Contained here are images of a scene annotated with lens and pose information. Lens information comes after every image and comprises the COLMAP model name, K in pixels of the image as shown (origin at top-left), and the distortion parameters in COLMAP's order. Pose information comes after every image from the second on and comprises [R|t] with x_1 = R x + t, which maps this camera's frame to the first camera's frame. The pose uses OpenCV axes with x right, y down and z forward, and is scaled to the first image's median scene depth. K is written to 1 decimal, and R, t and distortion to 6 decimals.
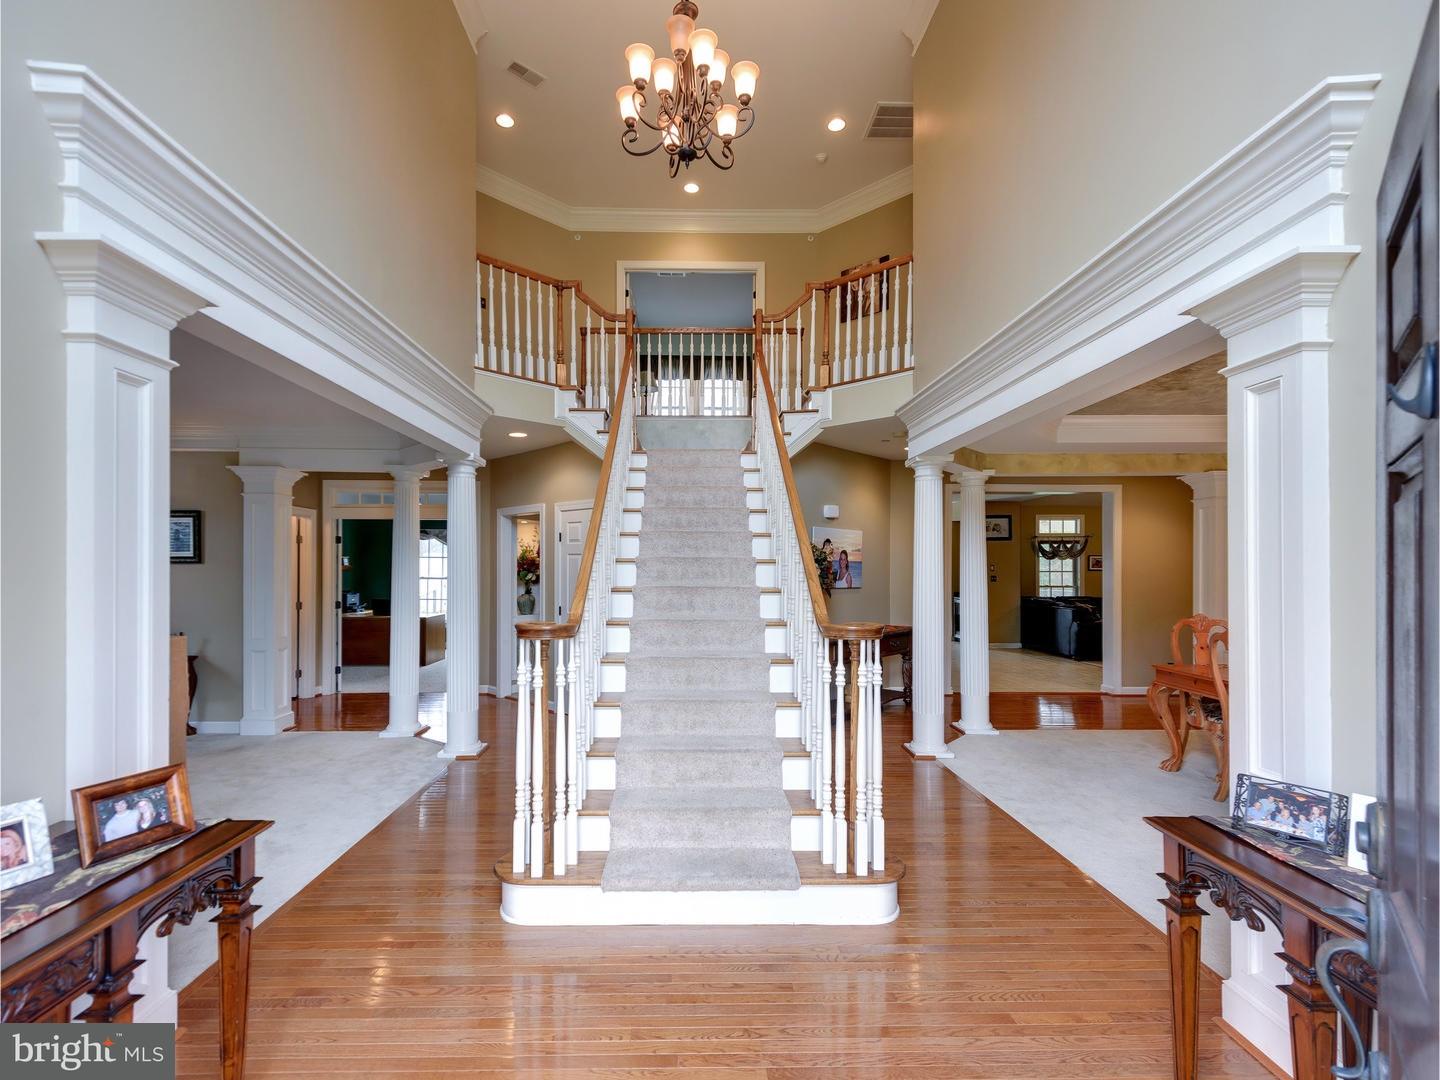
lens RADIAL K [[725.7, 0, 724.4], [0, 725.7, 545.6], [0, 0, 1]] dist [0.017455, -0.000159]
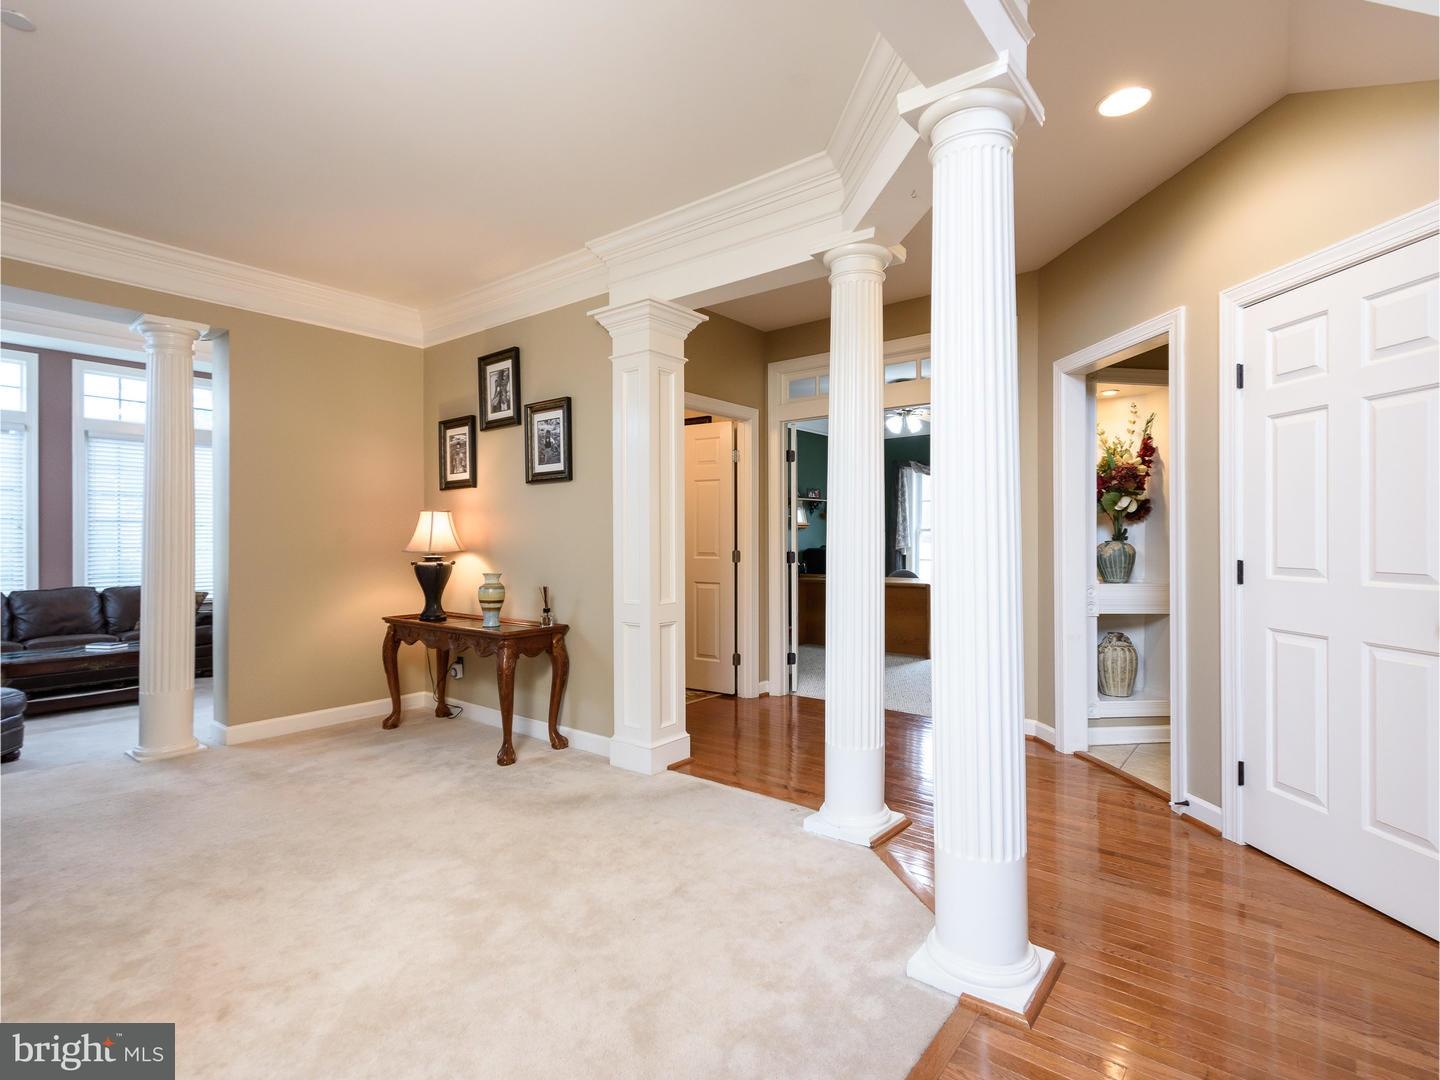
lens RADIAL K [[725.7, 0, 724.4], [0, 725.7, 545.6], [0, 0, 1]] dist [0.017455, -0.000159]
pose [[0.766715, 0.002231, -0.641984, -0.167767], [0.020522, 0.999398, 0.027982, 0.053127], [0.641659, -0.034629, 0.766208, 0.481872]]
